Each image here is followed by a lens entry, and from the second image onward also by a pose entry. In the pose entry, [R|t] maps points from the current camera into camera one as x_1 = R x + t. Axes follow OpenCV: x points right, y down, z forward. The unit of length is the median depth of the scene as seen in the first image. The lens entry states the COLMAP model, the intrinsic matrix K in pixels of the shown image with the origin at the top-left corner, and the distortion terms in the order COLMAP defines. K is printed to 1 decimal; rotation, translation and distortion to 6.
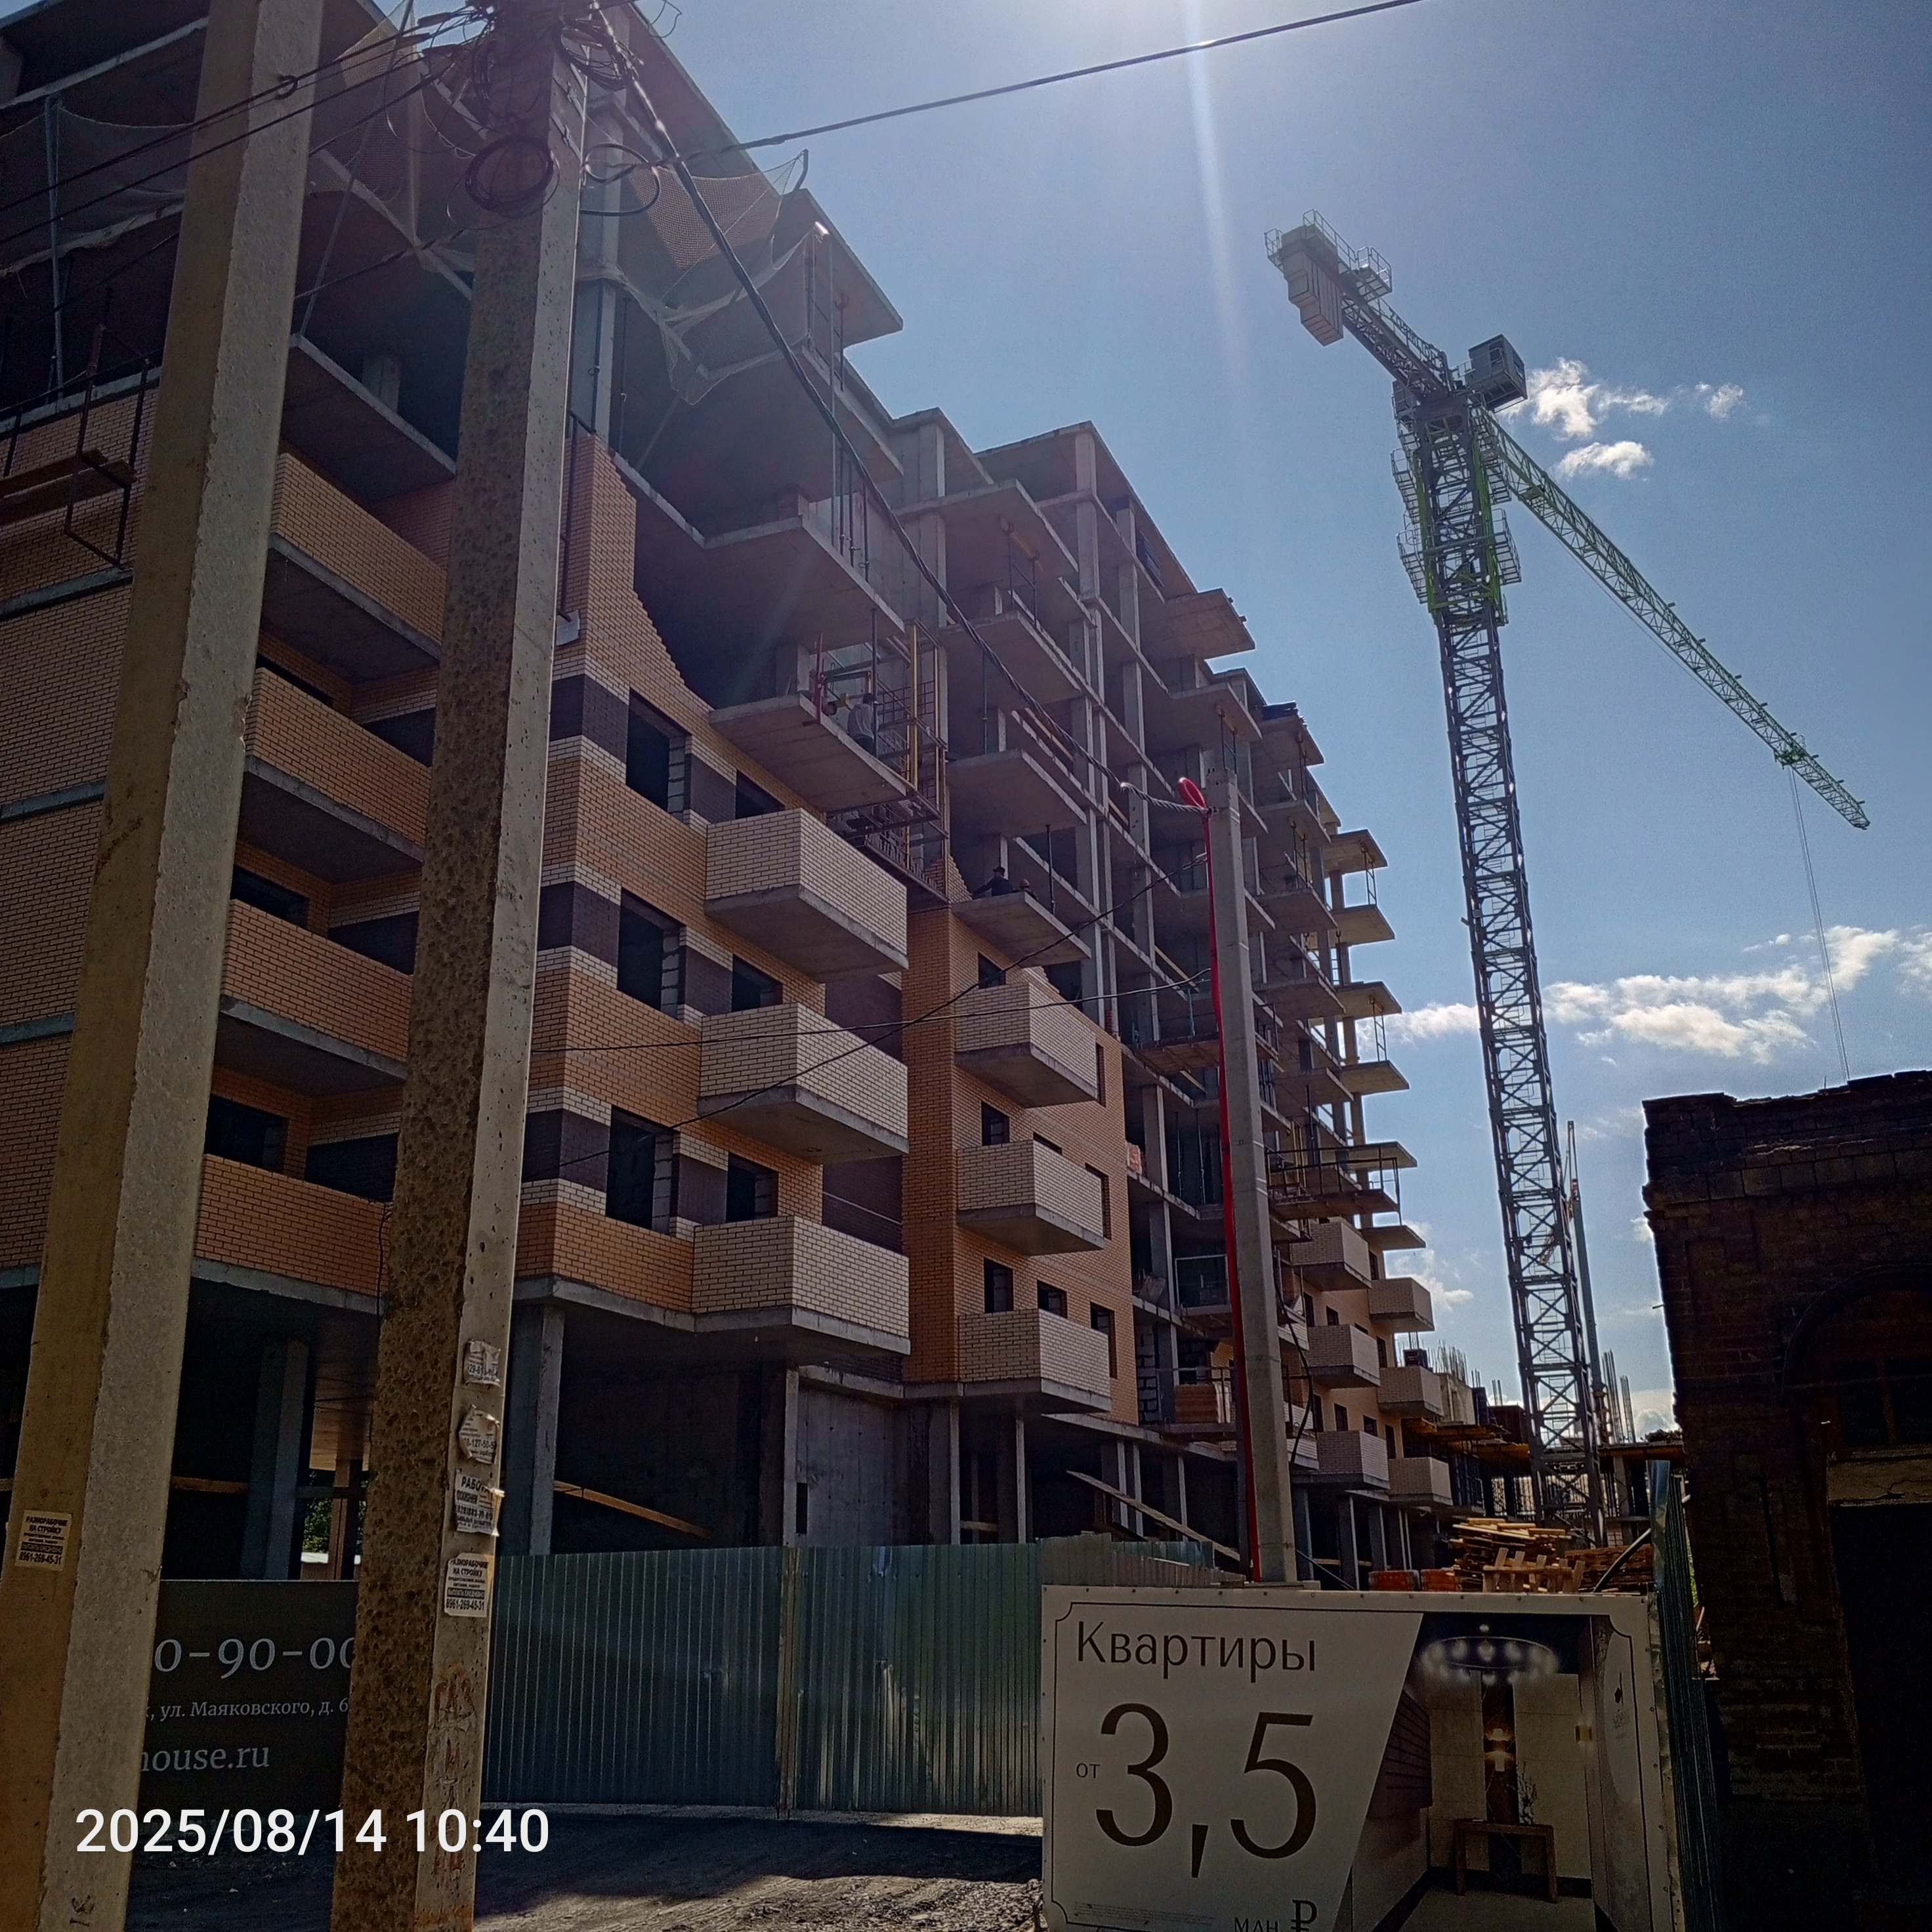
lens RADIAL K [[1854.5, 0, 1075.9], [0, 1854.5, 978.7], [0, 0, 1]] dist [0.035987, 0.000000]
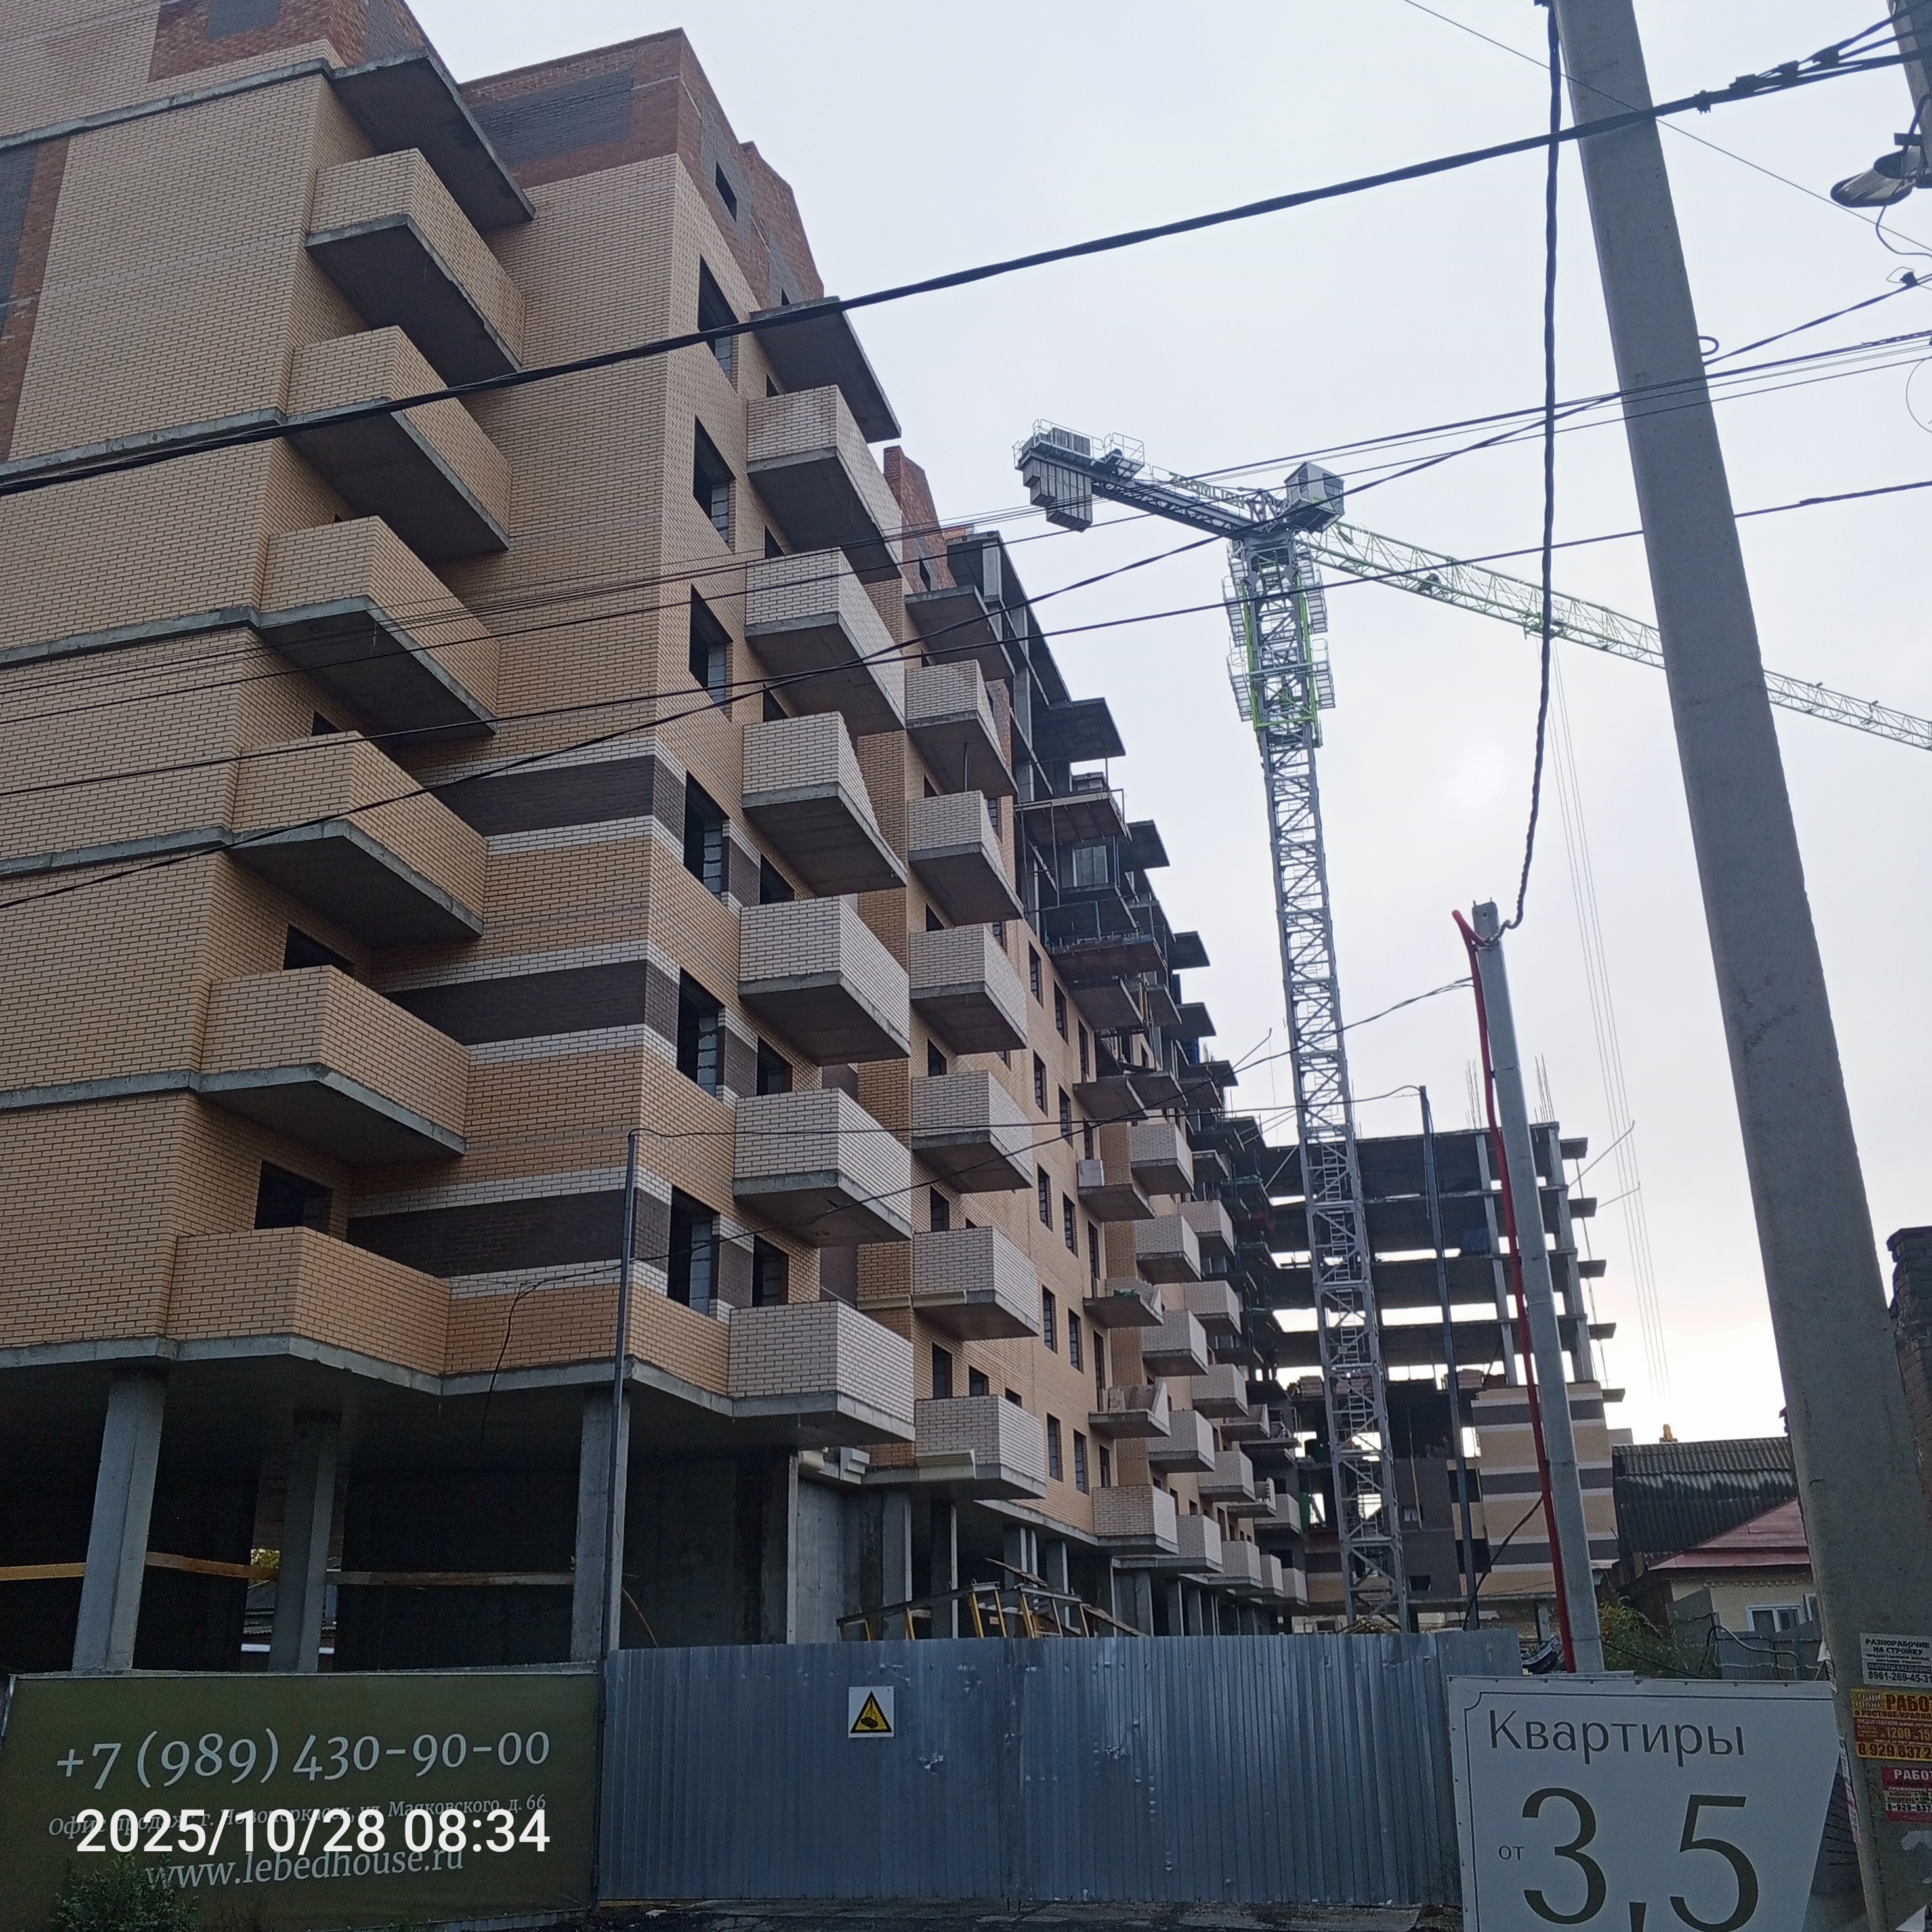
lens RADIAL K [[1854.5, 0, 974.4], [0, 1854.5, 944.7], [0, 0, 1]] dist [0.035987, 0.000000]
pose [[0.984878, 0.054790, 0.164357, -0.240479], [-0.045582, 0.997200, -0.059288, -0.008685], [-0.167145, 0.050900, 0.984617, -0.017543]]
